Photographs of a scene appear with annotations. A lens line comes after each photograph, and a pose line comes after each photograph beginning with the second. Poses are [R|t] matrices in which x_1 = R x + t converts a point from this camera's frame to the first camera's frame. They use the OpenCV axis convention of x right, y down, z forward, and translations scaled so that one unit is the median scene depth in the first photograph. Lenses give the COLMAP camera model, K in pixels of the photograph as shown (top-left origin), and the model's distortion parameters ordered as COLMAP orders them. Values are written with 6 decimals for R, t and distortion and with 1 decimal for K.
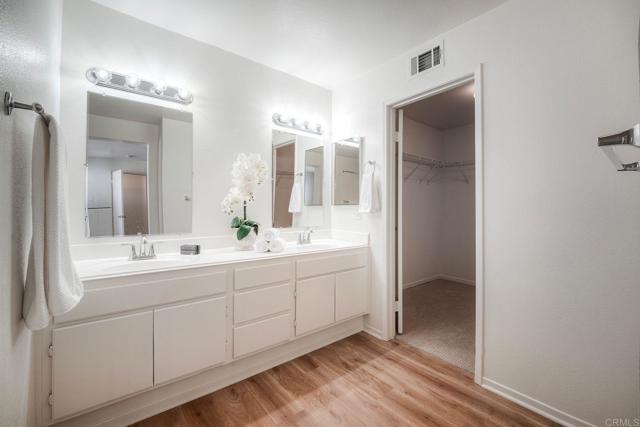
lens RADIAL K [[275.6, 0, 320.0], [0, 275.6, 207.2], [0, 0, 1]] dist [-0.006379, -0.000580]
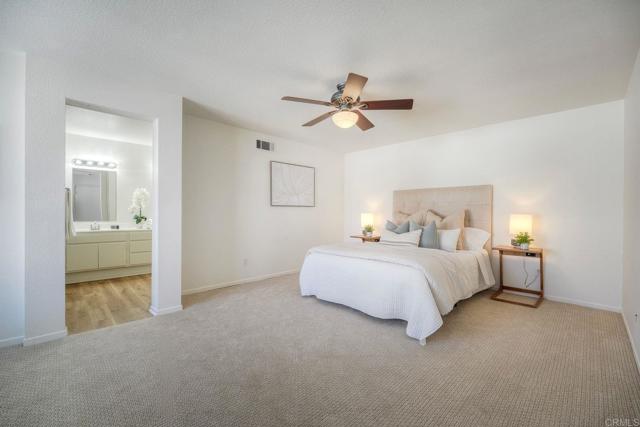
lens RADIAL K [[277.6, 0, 318.2], [0, 277.6, 216.2], [0, 0, 1]] dist [-0.007678, -0.000254]
pose [[0.995499, 0.000382, 0.094772, 1.167045], [-0.001763, 0.999893, 0.014493, 0.012459], [-0.094756, -0.014595, 0.995394, -1.735297]]
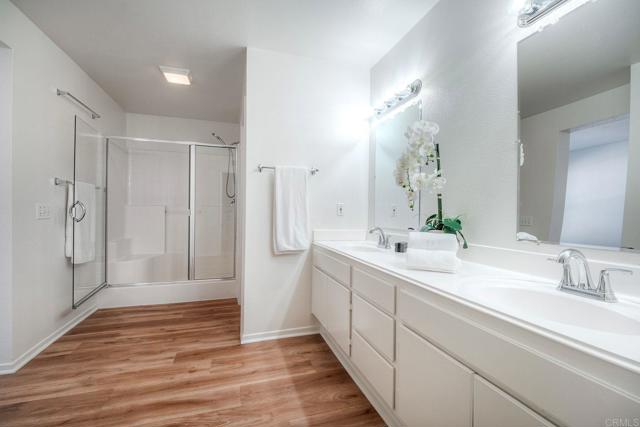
lens RADIAL K [[275.6, 0, 320.0], [0, 275.6, 207.2], [0, 0, 1]] dist [-0.006379, -0.000580]
pose [[-0.355871, -0.010517, -0.934476, 0.547376], [0.005647, 0.999894, -0.013404, 0.027656], [0.934518, -0.010047, -0.355774, 1.096137]]
